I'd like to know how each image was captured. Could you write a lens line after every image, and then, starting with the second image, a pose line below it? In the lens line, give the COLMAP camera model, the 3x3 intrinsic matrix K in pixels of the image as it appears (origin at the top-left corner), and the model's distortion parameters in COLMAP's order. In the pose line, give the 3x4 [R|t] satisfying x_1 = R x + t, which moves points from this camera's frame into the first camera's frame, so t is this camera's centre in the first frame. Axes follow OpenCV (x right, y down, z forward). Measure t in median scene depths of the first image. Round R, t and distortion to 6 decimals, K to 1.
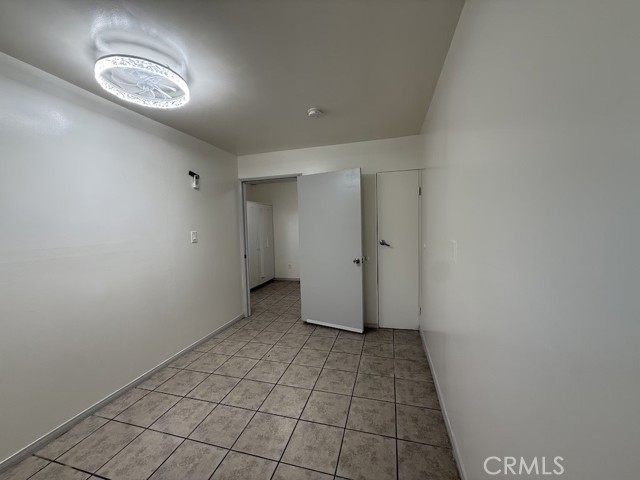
lens RADIAL K [[253.4, 0, 319.6], [0, 253.4, 244.5], [0, 0, 1]] dist [-0.002412, 0.000632]
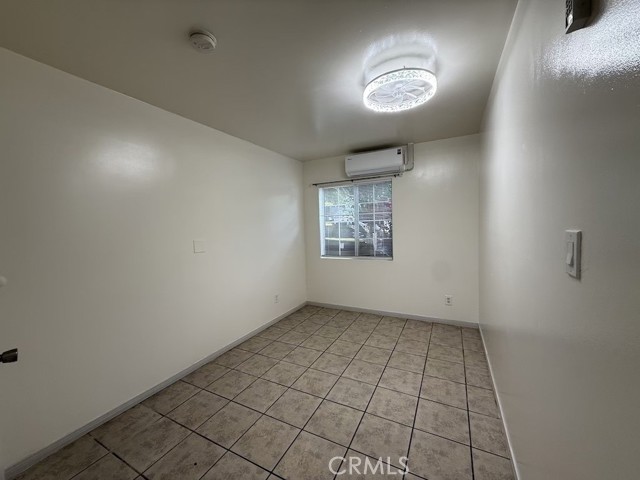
lens RADIAL K [[253.4, 0, 315.5], [0, 253.4, 238.8], [0, 0, 1]] dist [-0.002412, 0.000632]
pose [[-0.973084, 0.045058, 0.226002, -0.364809], [0.075139, 0.989140, 0.126318, -0.106183], [-0.217856, 0.139900, -0.965902, 1.470321]]
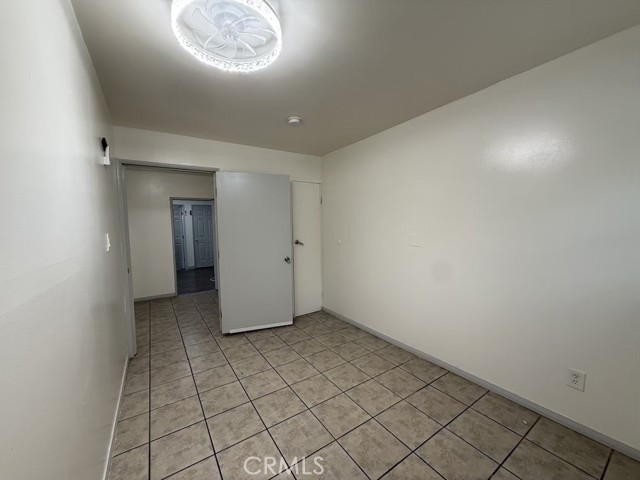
lens RADIAL K [[253.4, 0, 320.4], [0, 253.4, 241.4], [0, 0, 1]] dist [-0.002412, 0.000632]
pose [[0.654486, -0.035506, 0.755240, -0.720642], [0.060726, 0.998138, -0.005699, 0.004551], [-0.753632, 0.049593, 0.655423, 0.210377]]
